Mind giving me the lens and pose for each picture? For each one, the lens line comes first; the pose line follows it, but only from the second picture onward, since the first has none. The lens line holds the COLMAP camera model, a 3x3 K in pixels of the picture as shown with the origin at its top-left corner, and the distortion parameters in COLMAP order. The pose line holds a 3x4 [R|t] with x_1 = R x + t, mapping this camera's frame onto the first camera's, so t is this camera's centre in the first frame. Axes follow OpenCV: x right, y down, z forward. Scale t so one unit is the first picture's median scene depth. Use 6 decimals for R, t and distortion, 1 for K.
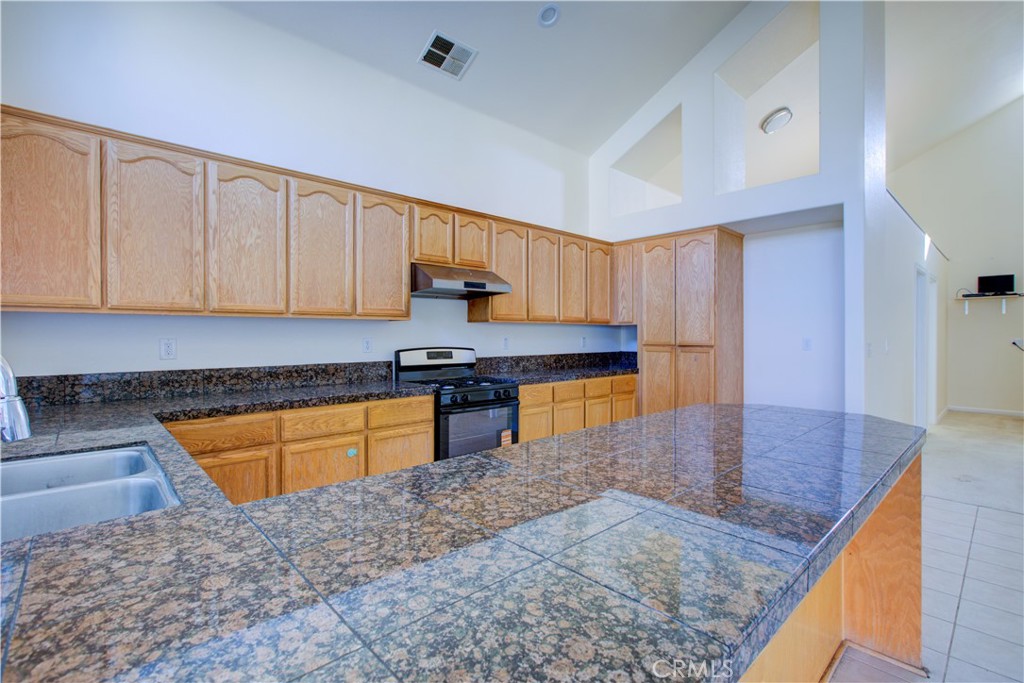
lens RADIAL K [[465.6, 0, 512.6], [0, 465.6, 339.3], [0, 0, 1]] dist [0.002414, 0.000453]
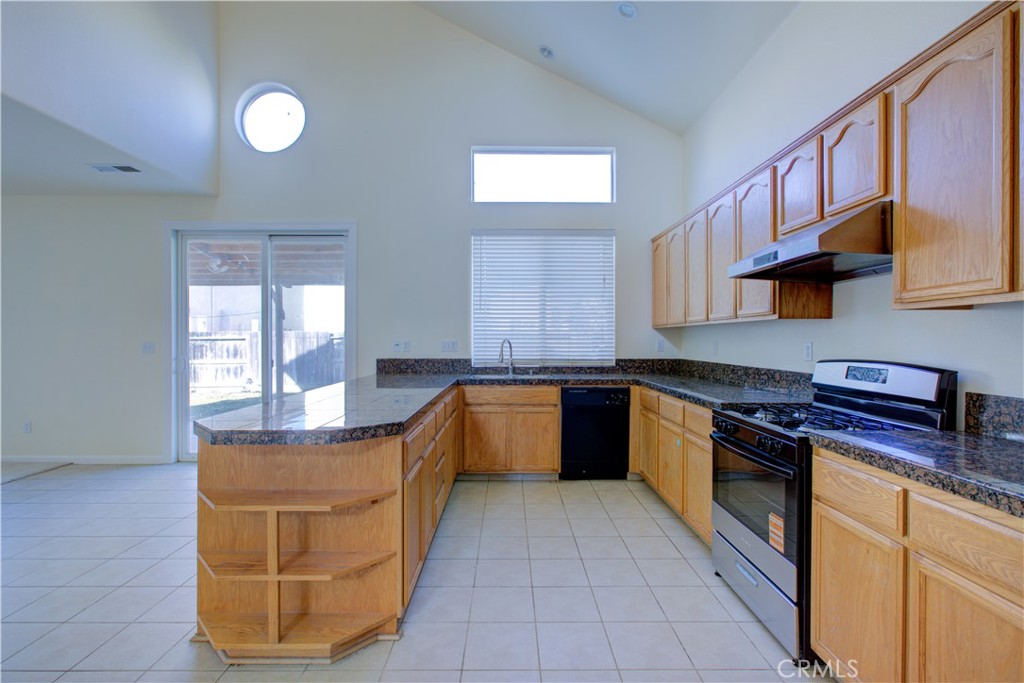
lens RADIAL K [[465.6, 0, 511.1], [0, 465.6, 340.9], [0, 0, 1]] dist [0.002414, 0.000453]
pose [[-0.675509, 0.003355, -0.737344, 0.505274], [-0.005045, 0.999945, 0.009171, -0.008631], [0.737334, 0.009915, -0.675456, 0.969084]]
